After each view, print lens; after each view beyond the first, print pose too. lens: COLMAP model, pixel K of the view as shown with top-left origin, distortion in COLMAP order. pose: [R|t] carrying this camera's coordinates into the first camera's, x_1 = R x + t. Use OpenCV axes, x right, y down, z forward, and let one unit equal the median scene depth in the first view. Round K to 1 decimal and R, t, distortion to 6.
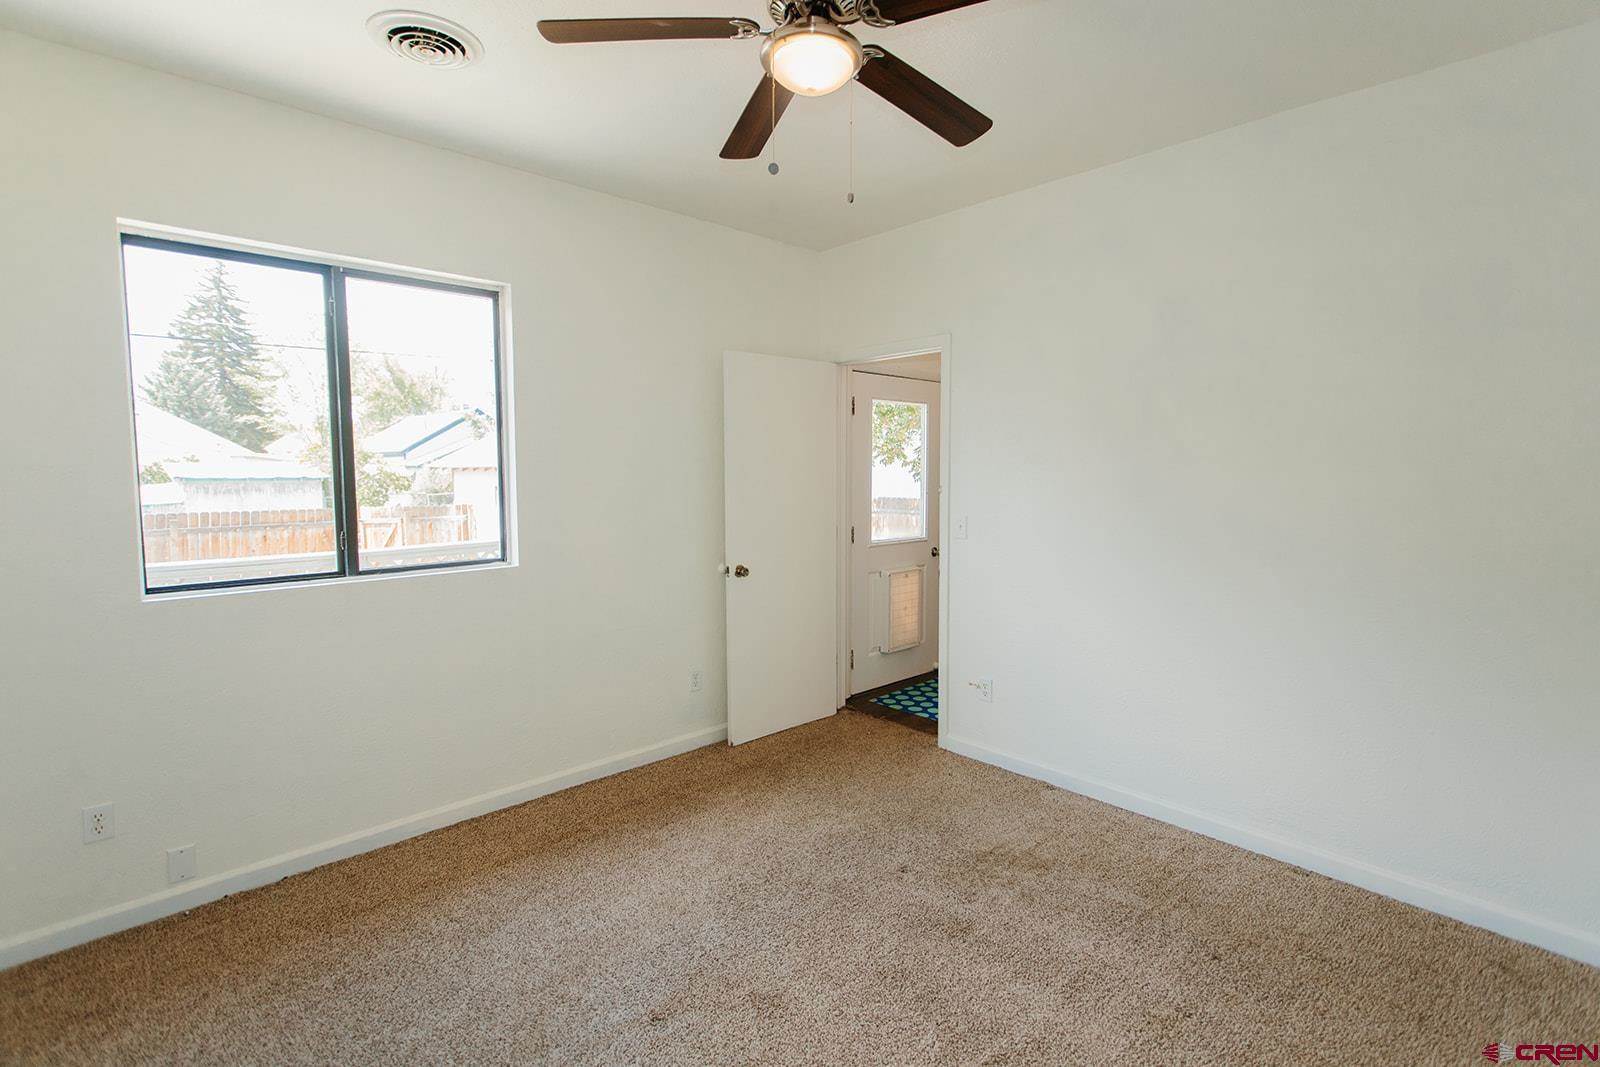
lens RADIAL K [[740.4, 0, 800.1], [0, 740.4, 517.5], [0, 0, 1]] dist [-0.000258, 0.000195]
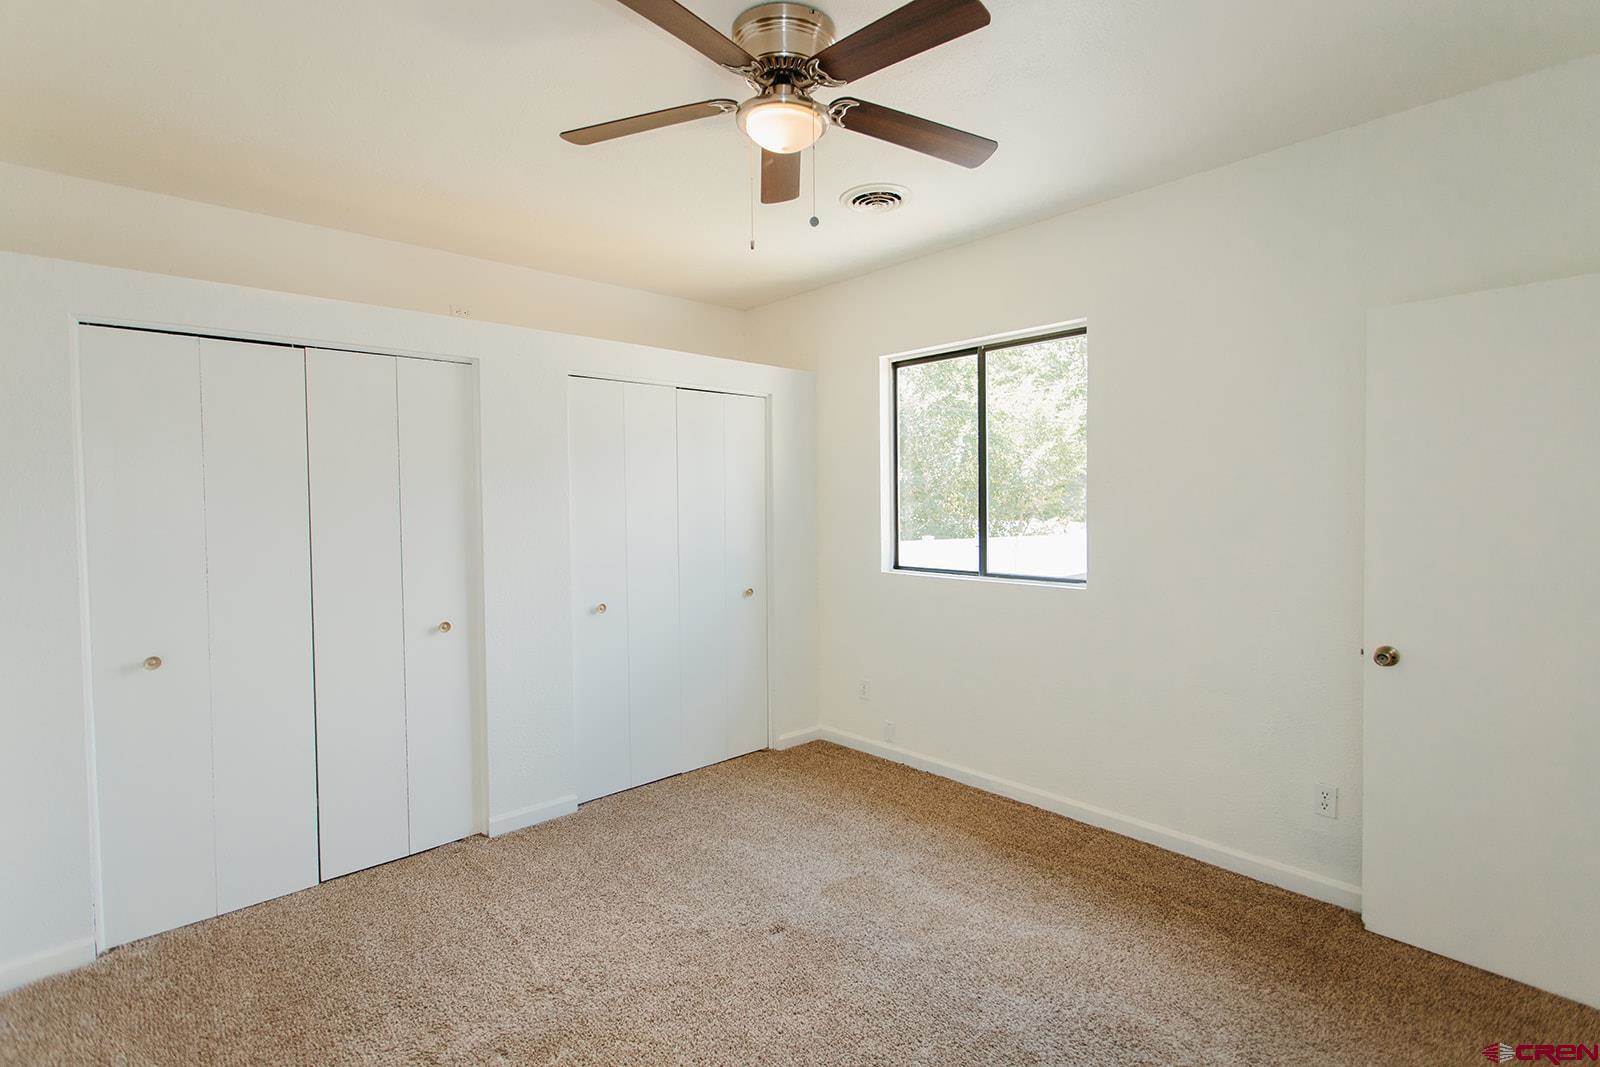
lens RADIAL K [[748.4, 0, 808.0], [0, 748.4, 519.2], [0, 0, 1]] dist [-0.000877, -0.000137]
pose [[-0.006563, 0.029858, -0.999533, 0.465243], [-0.054719, 0.998046, 0.030173, -0.029593], [0.998480, 0.054891, -0.004917, 0.437539]]
